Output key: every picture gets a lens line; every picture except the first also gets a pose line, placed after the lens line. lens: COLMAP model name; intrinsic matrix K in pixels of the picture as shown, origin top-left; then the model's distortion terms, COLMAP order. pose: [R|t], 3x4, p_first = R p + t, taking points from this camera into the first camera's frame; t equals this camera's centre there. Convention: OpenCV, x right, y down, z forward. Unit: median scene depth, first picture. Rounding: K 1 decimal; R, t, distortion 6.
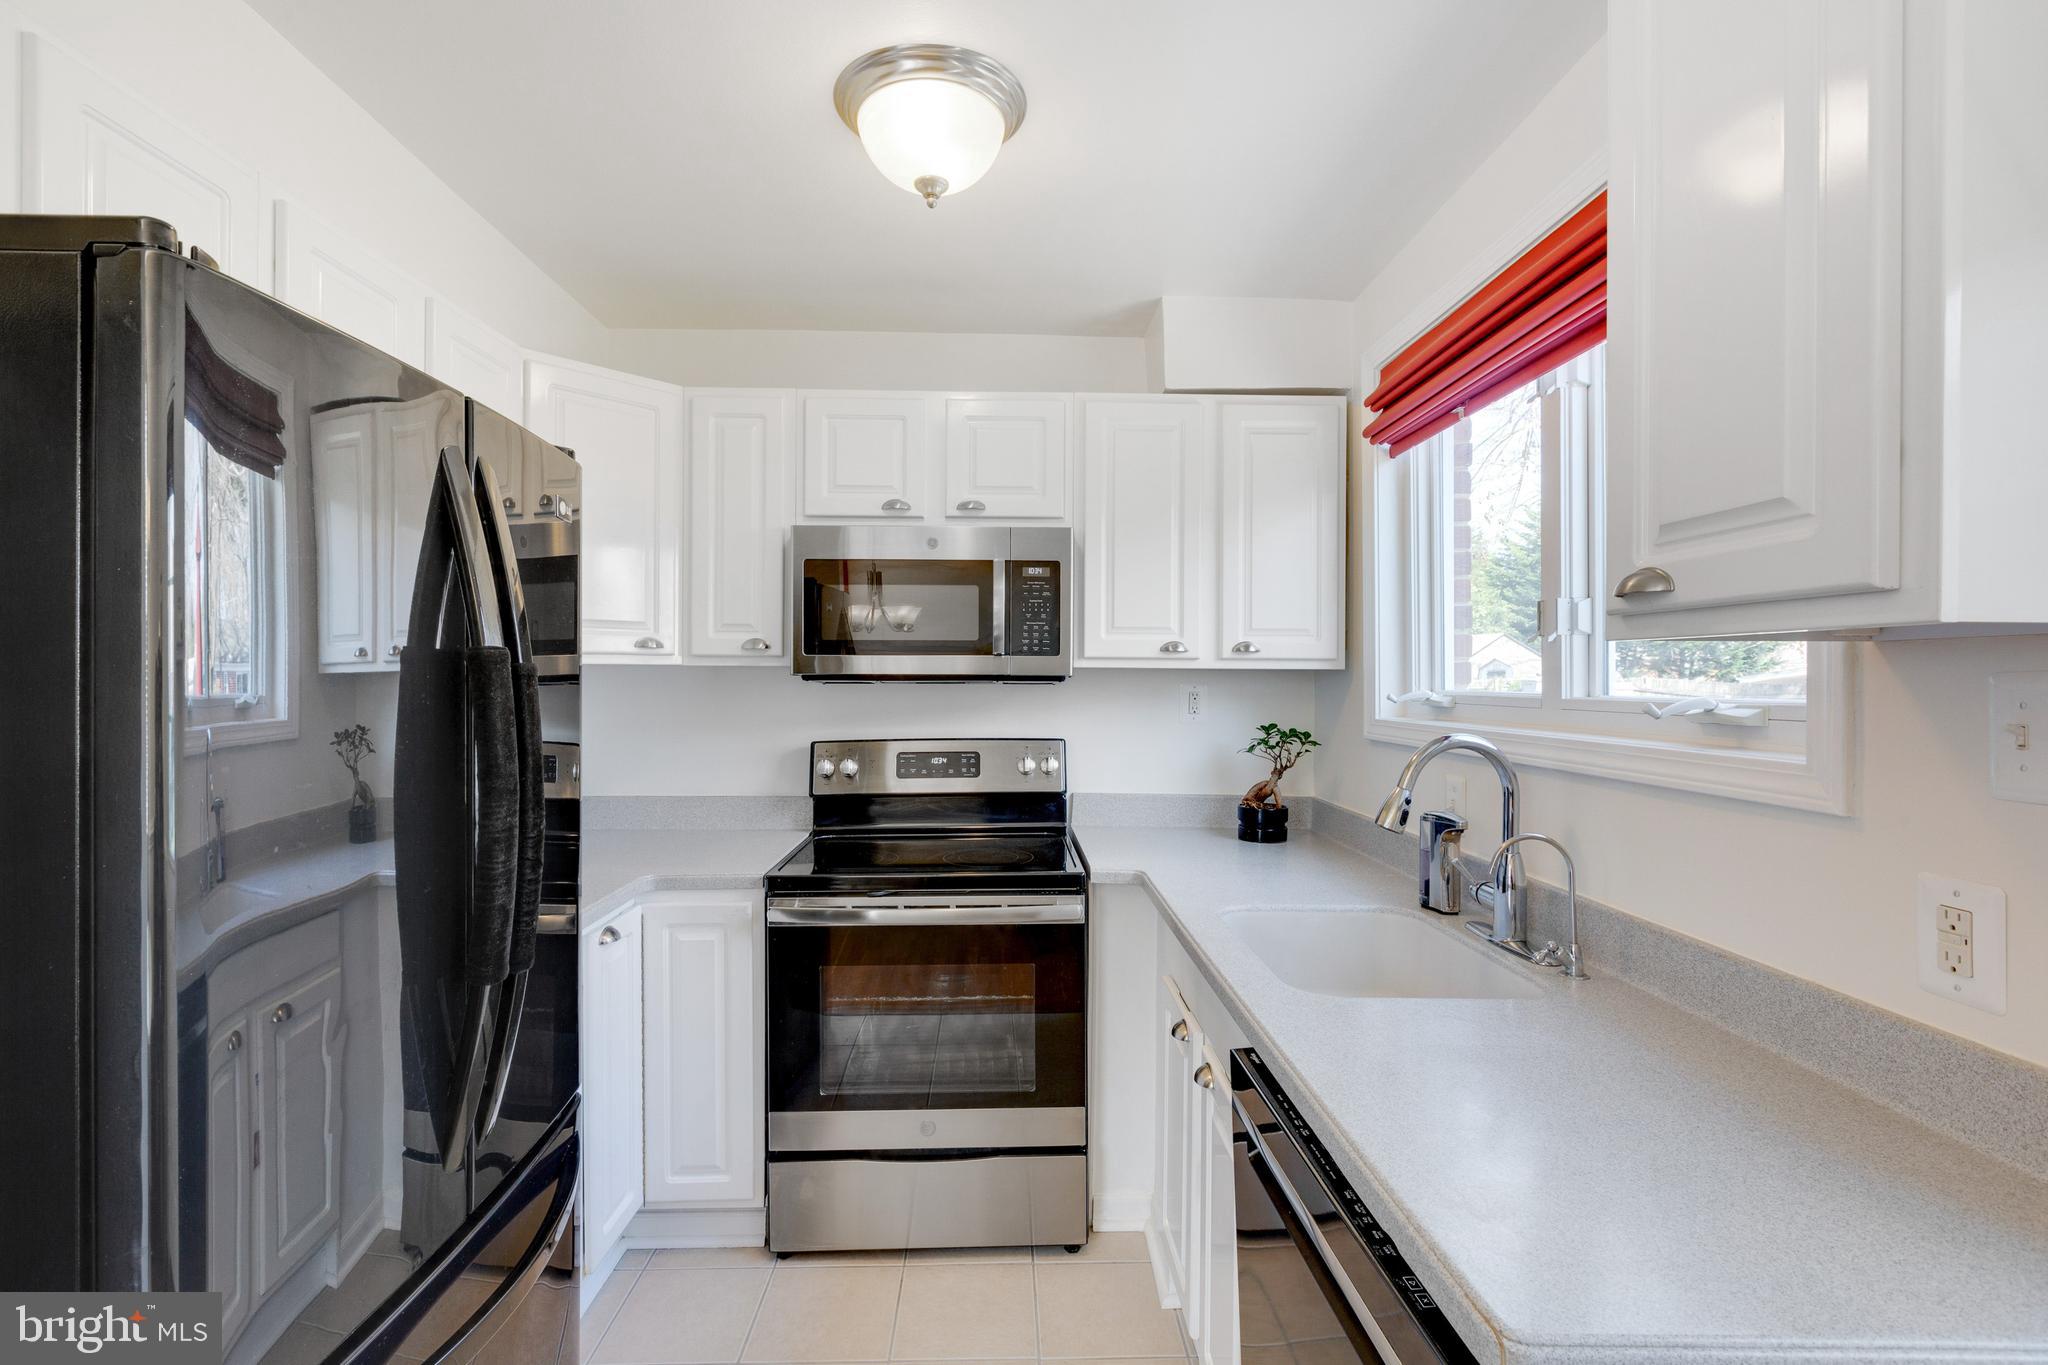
lens RADIAL K [[930.7, 0, 1054.6], [0, 930.7, 680.0], [0, 0, 1]] dist [0.002989, -0.003158]
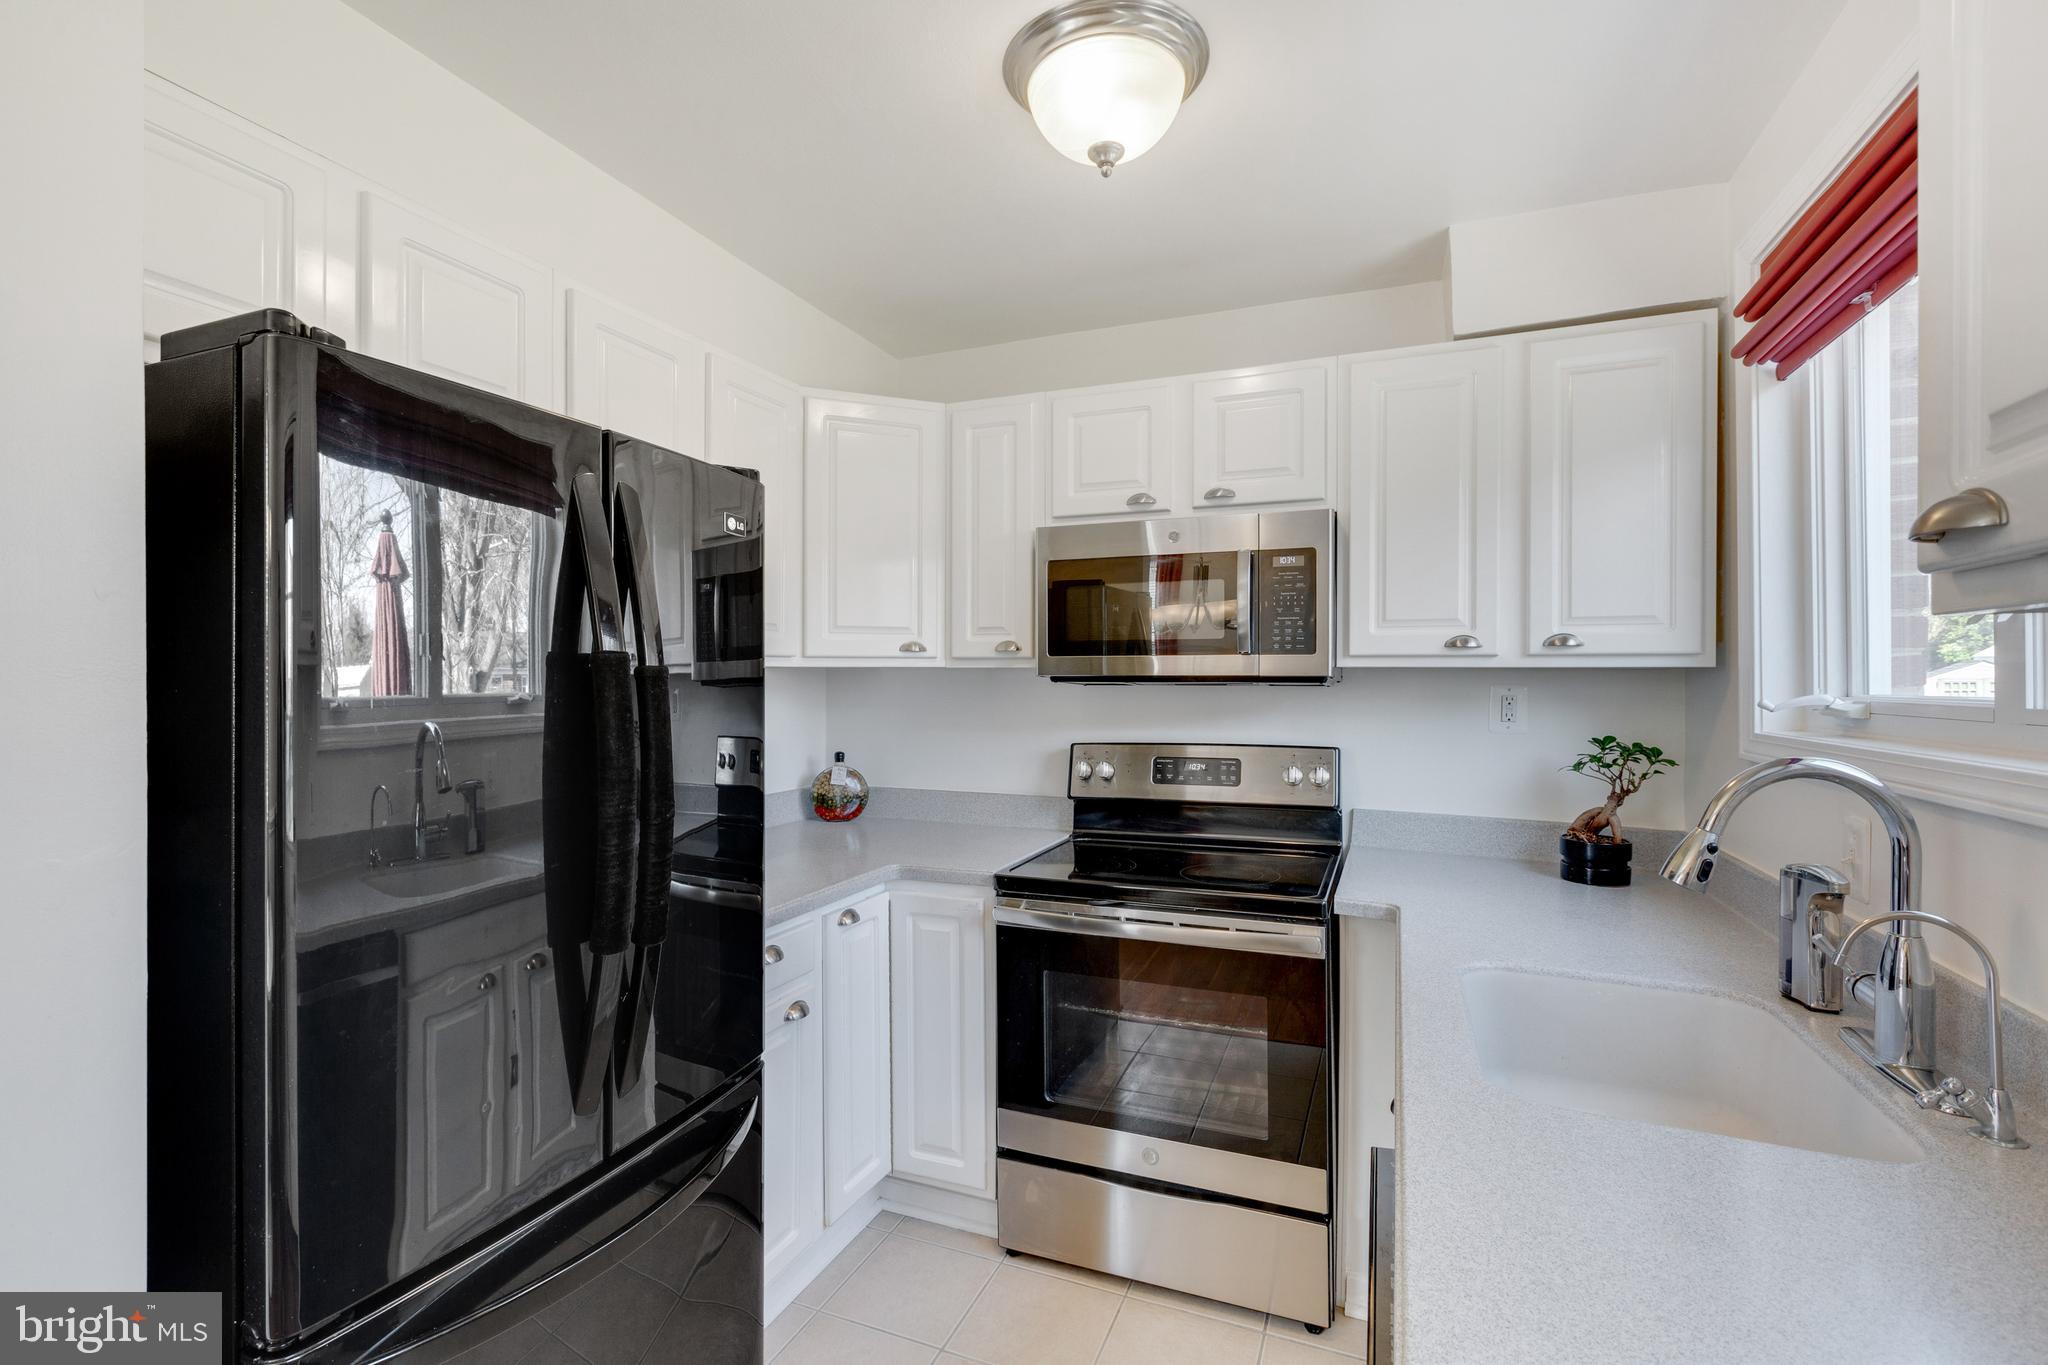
lens RADIAL K [[930.7, 0, 1023.1], [0, 930.7, 681.0], [0, 0, 1]] dist [0.002989, -0.003158]
pose [[0.909252, -0.001472, -0.416244, 0.133496], [0.001037, 0.999999, -0.001269, 0.000767], [0.416245, 0.000722, 0.909252, 0.084260]]
